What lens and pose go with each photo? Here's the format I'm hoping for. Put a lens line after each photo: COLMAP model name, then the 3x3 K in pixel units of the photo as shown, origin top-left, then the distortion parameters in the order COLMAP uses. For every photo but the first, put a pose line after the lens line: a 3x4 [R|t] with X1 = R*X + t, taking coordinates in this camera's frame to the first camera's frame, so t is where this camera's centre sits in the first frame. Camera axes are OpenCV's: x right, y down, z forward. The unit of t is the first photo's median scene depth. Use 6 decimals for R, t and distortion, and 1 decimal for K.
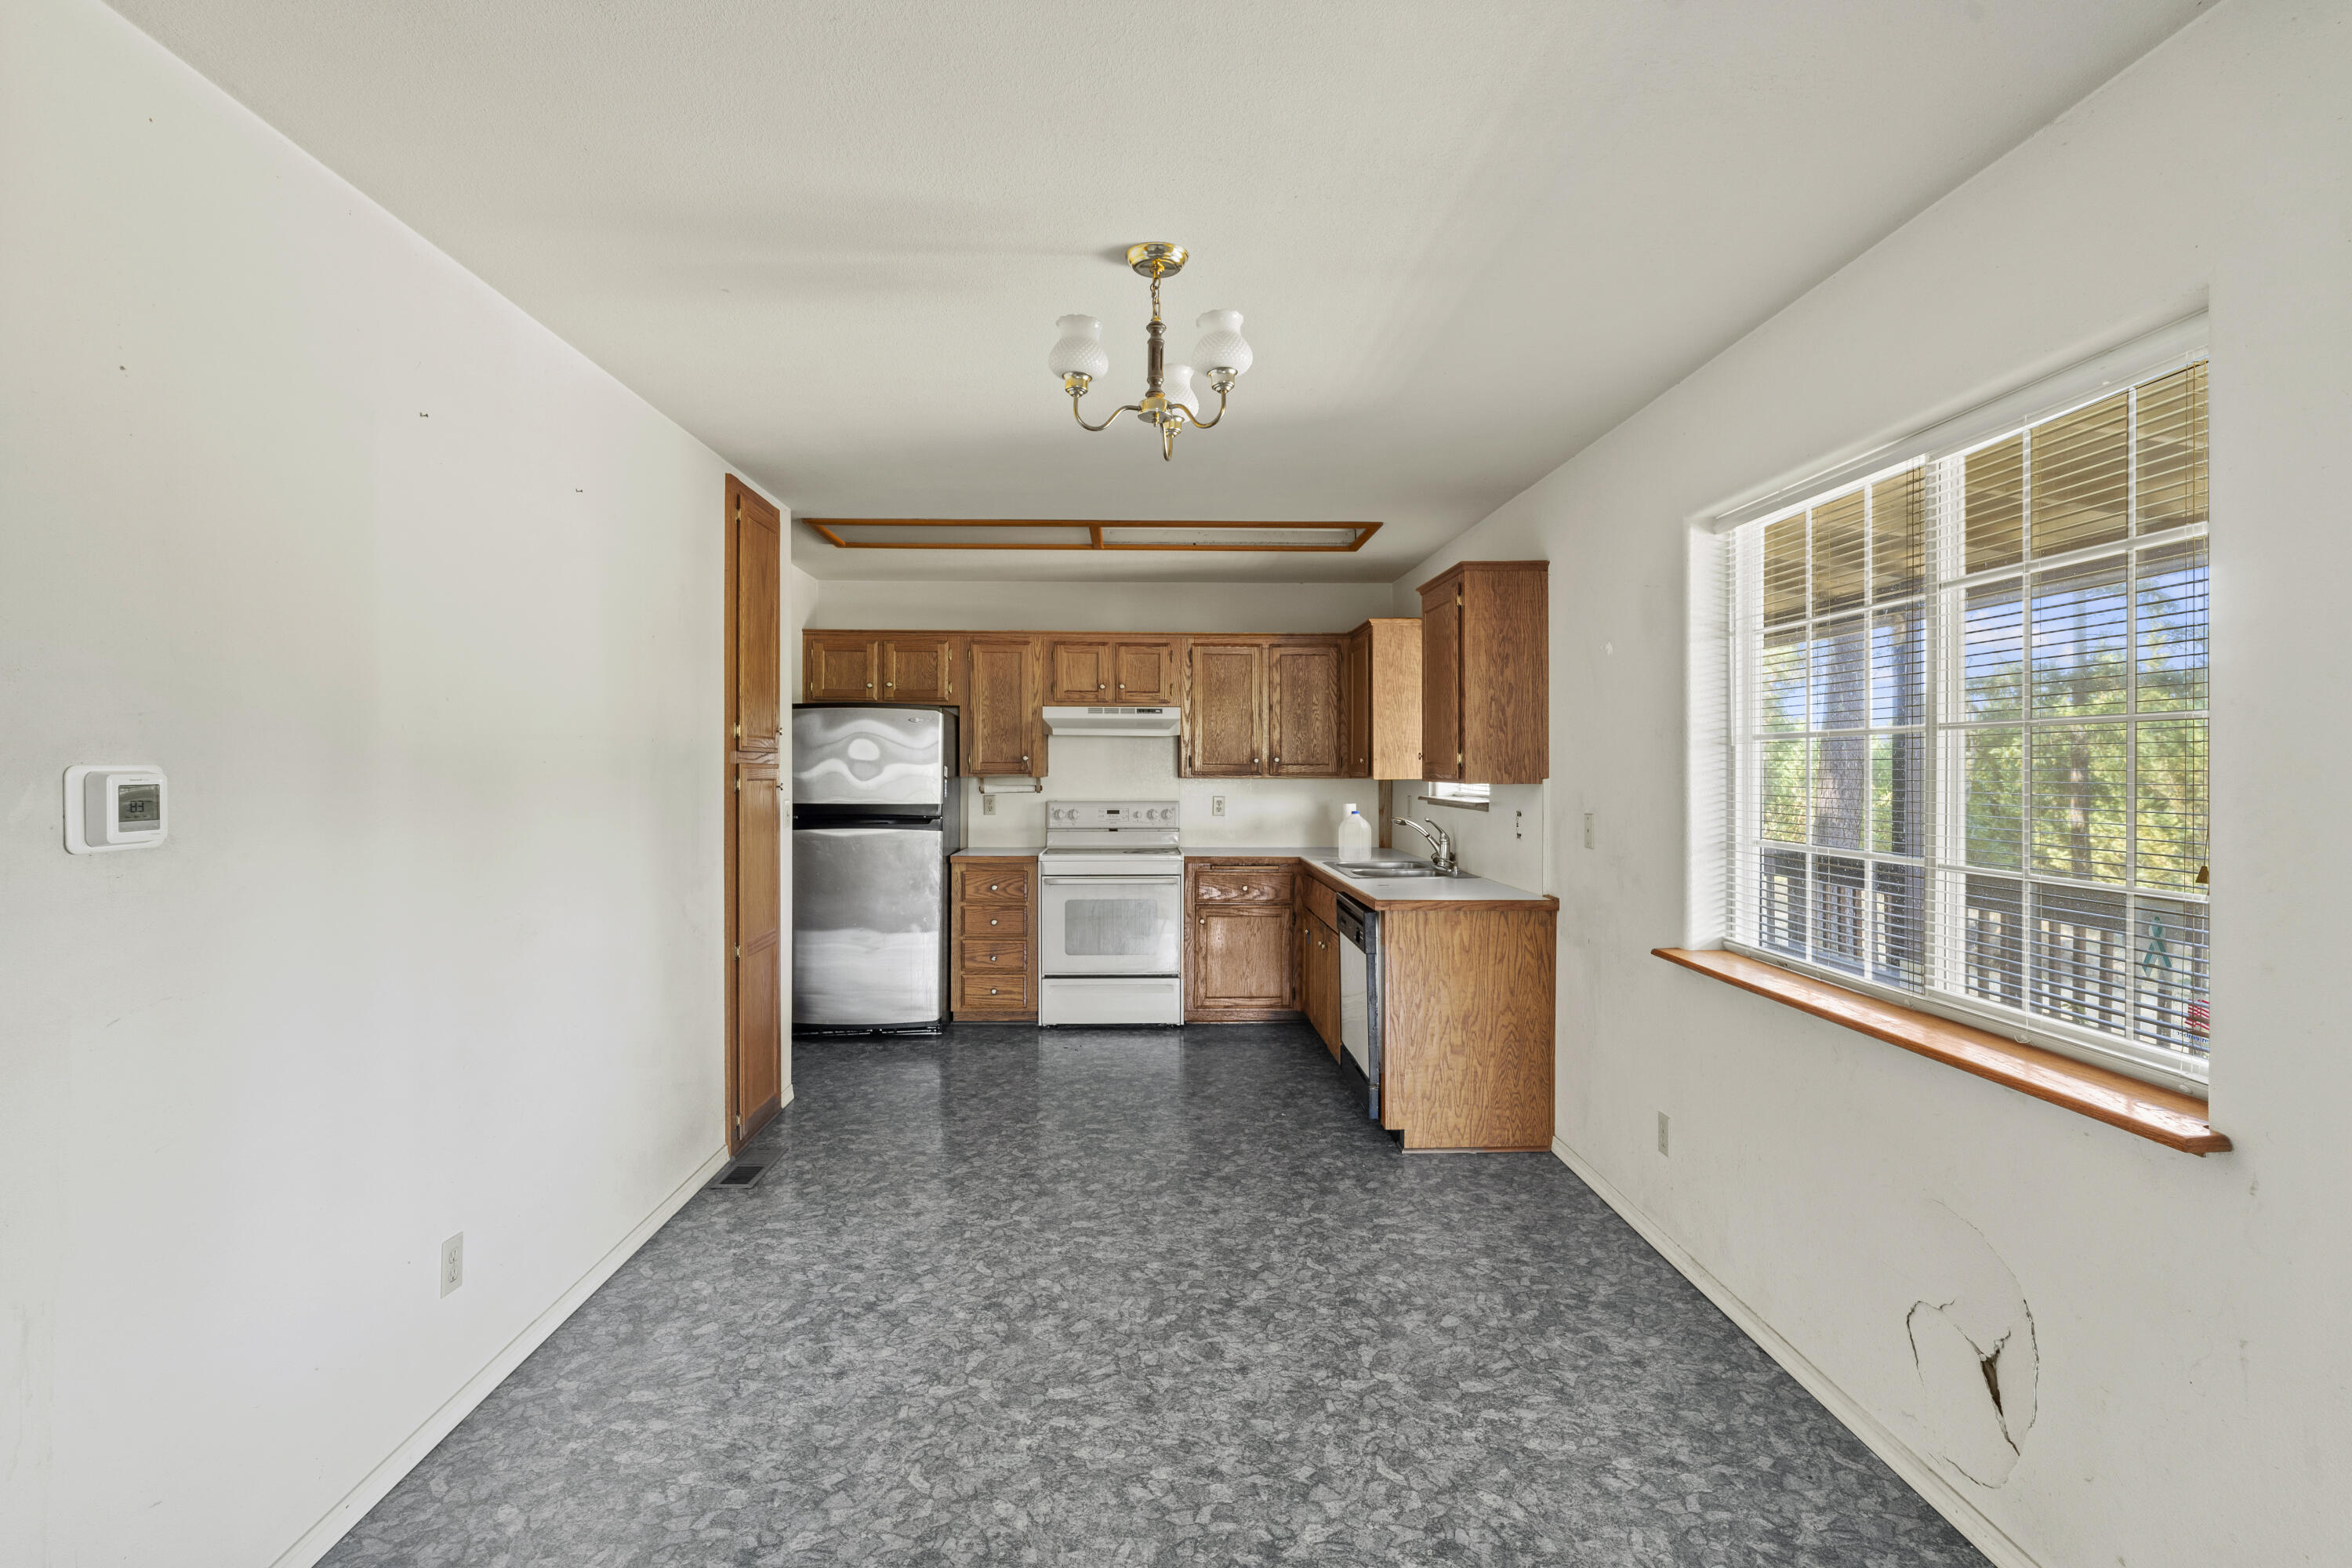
lens RADIAL K [[1147.3, 0, 1173.0], [0, 1147.3, 797.7], [0, 0, 1]] dist [-0.000899, -0.000034]
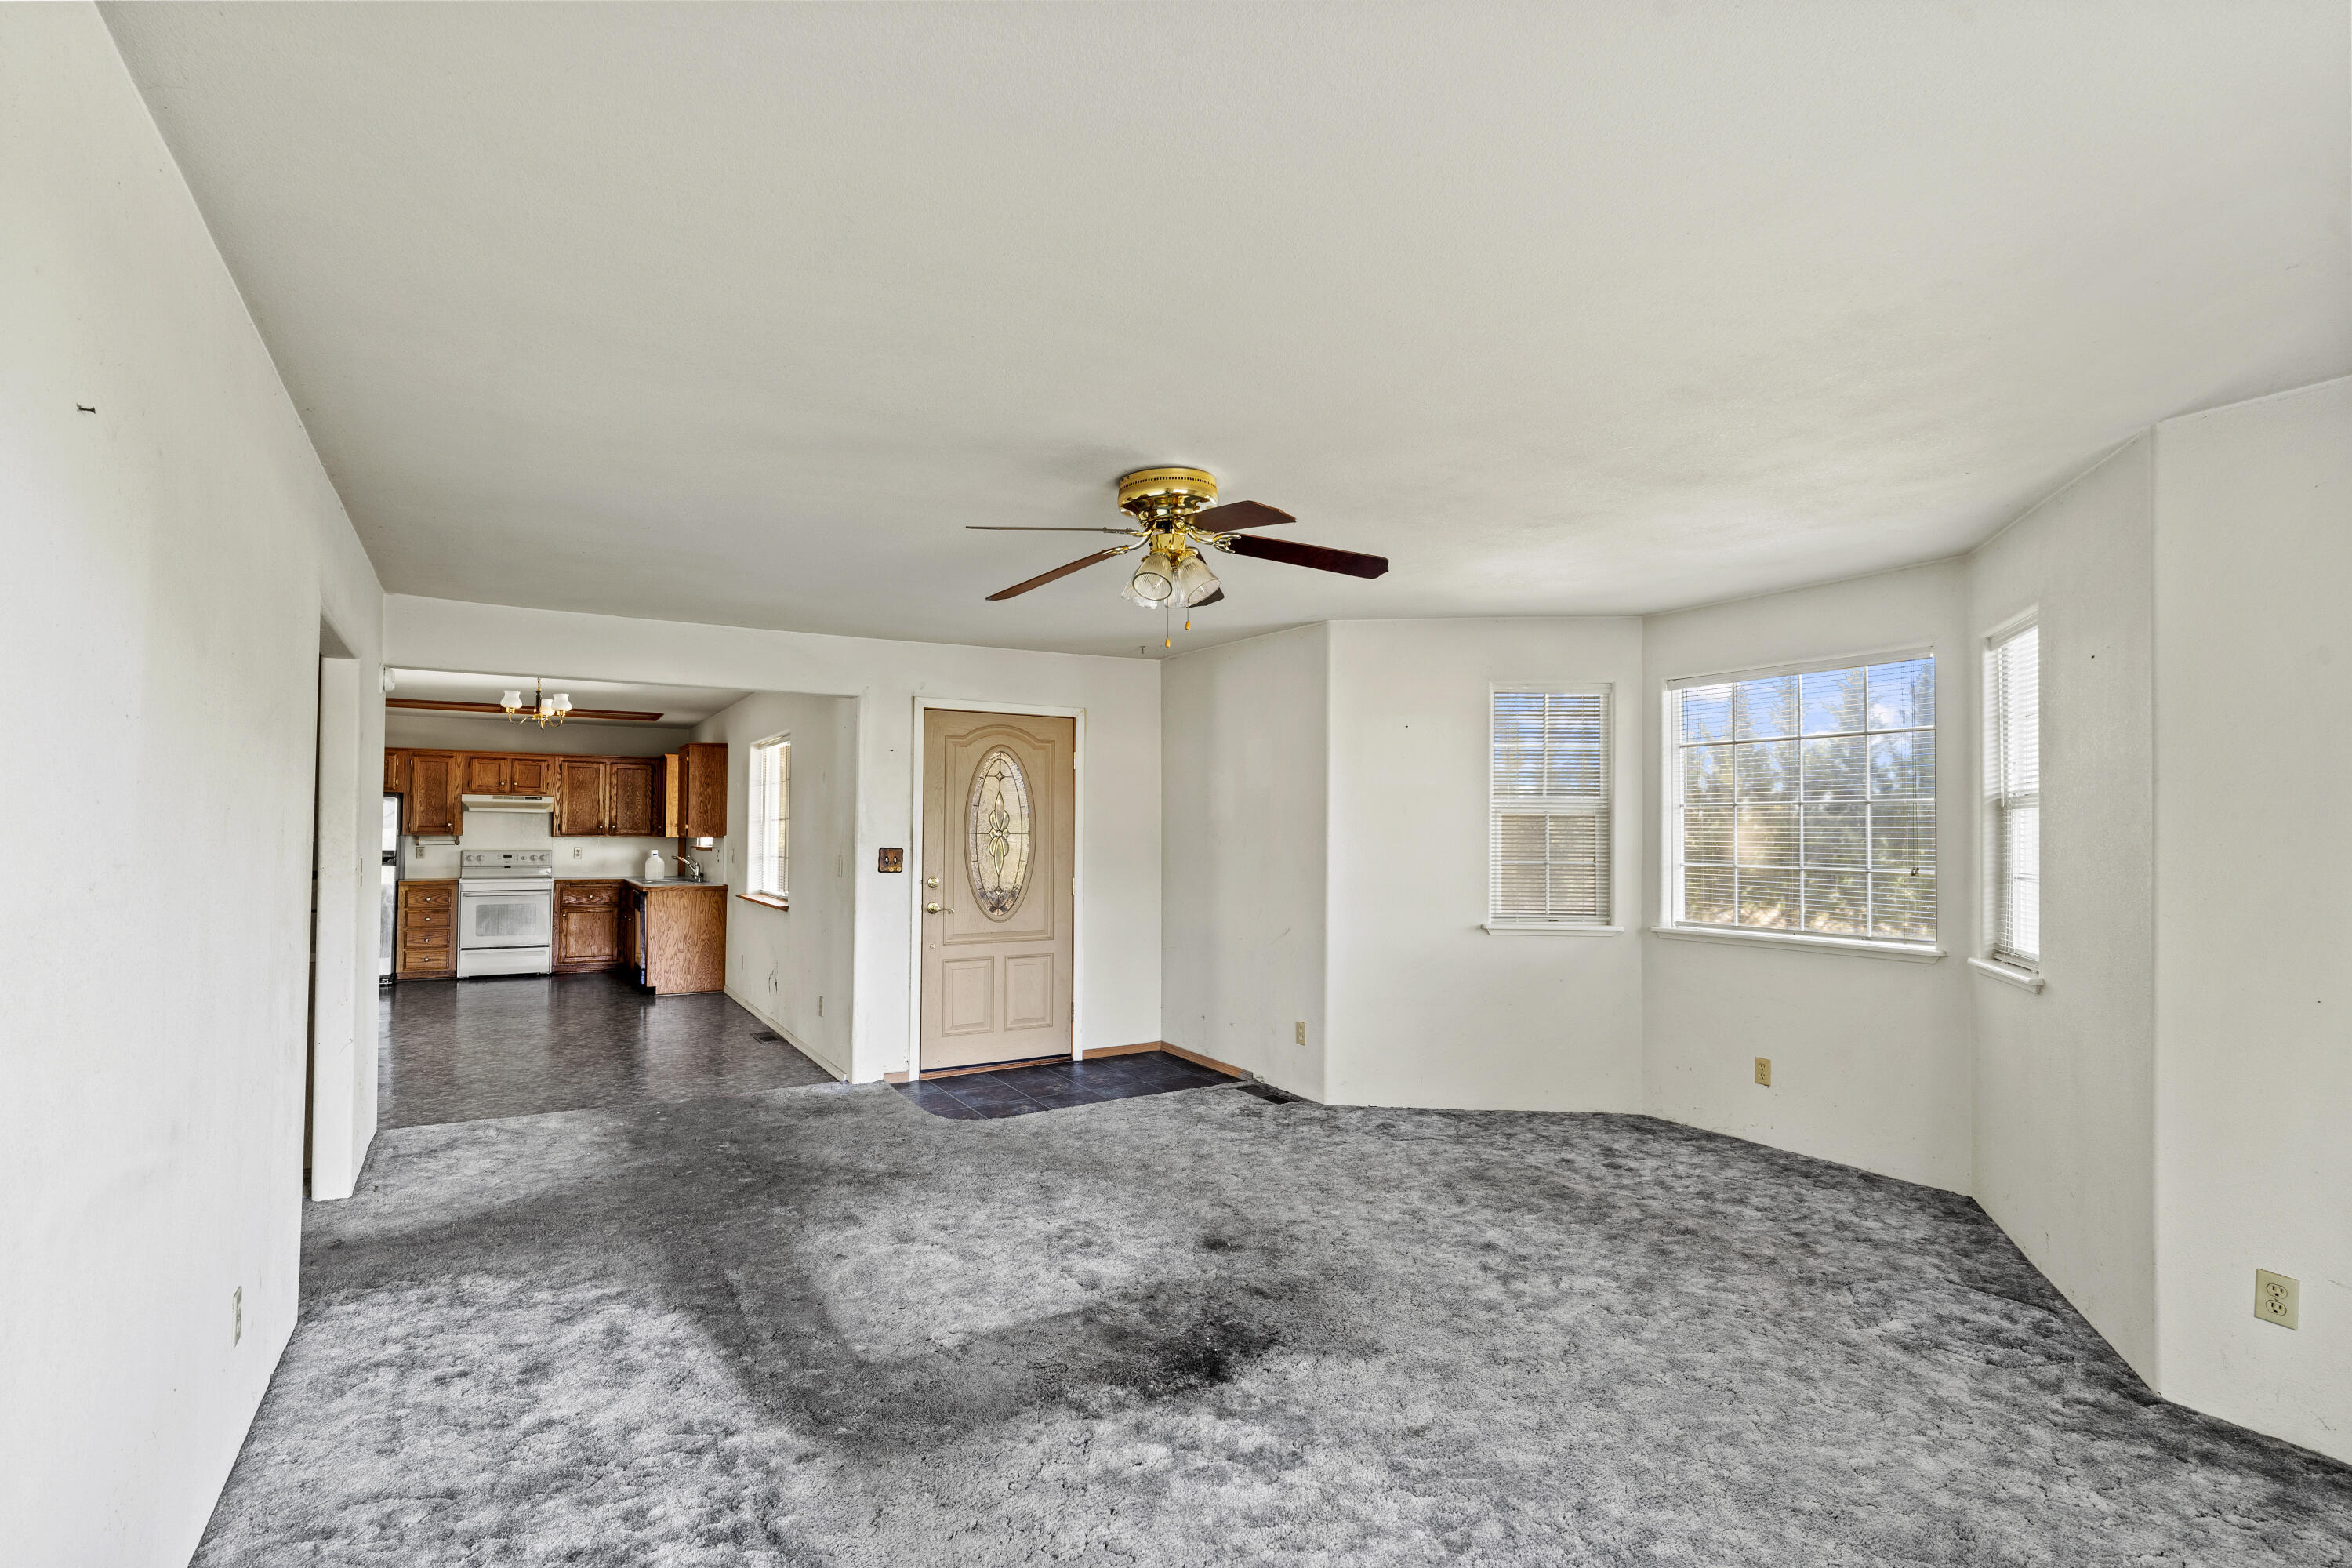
lens RADIAL K [[1147.3, 0, 1173.0], [0, 1147.3, 797.7], [0, 0, 1]] dist [-0.000899, -0.000034]
pose [[0.881090, 0.019514, 0.472545, 0.012778], [0.008074, 0.998382, -0.056284, 0.031517], [-0.472879, 0.053406, 0.879507, -1.041252]]
